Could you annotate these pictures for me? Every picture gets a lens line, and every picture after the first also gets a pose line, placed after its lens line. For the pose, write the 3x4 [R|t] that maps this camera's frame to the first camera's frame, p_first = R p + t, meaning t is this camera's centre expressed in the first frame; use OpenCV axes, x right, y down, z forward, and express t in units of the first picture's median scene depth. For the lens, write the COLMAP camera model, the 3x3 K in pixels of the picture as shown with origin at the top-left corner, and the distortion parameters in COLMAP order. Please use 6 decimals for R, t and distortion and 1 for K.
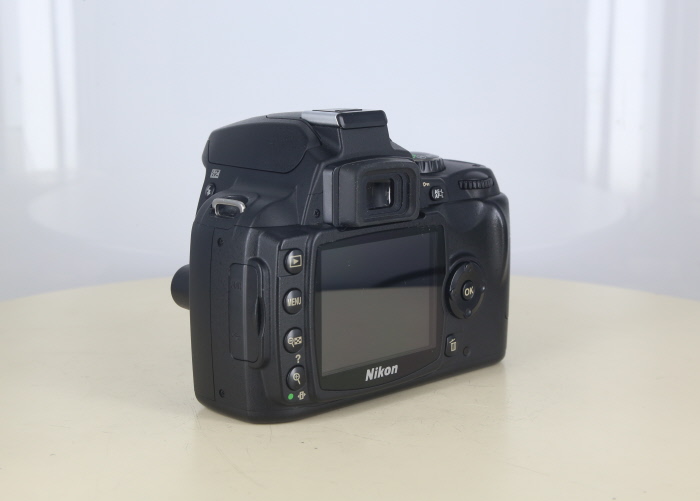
lens RADIAL K [[1330.5, 0, 350.0], [0, 1330.5, 250.5], [0, 0, 1]] dist [0.035770, 0.093174]
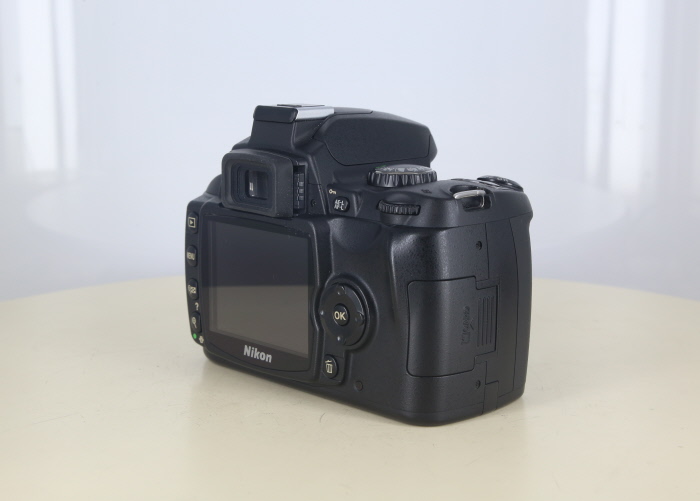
lens RADIAL K [[1330.5, 0, 350.0], [0, 1330.5, 250.5], [0, 0, 1]] dist [0.035770, 0.093174]
pose [[-0.007237, 0.177582, -0.984079, 1.050026], [-0.178913, 0.967996, 0.175996, -0.187348], [0.983838, 0.177338, 0.024766, 1.037430]]
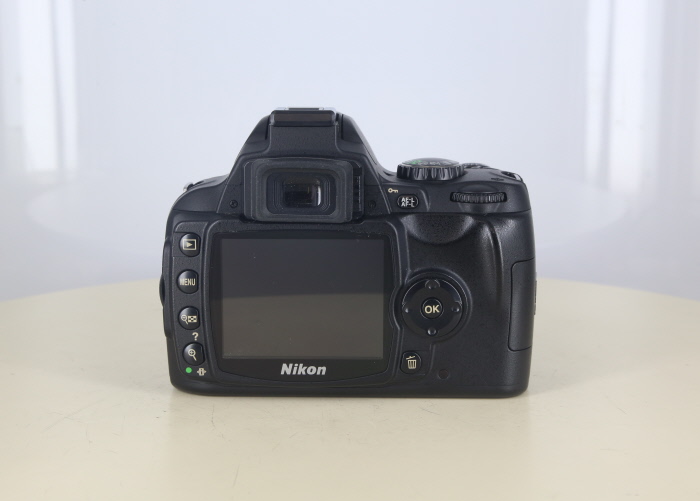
lens RADIAL K [[1330.5, 0, 350.0], [0, 1330.5, 250.5], [0, 0, 1]] dist [0.035770, 0.093174]
pose [[0.705567, 0.131022, -0.696426, 0.741911], [-0.126729, 0.990246, 0.057907, -0.061041], [0.697219, 0.047400, 0.715289, 0.302494]]
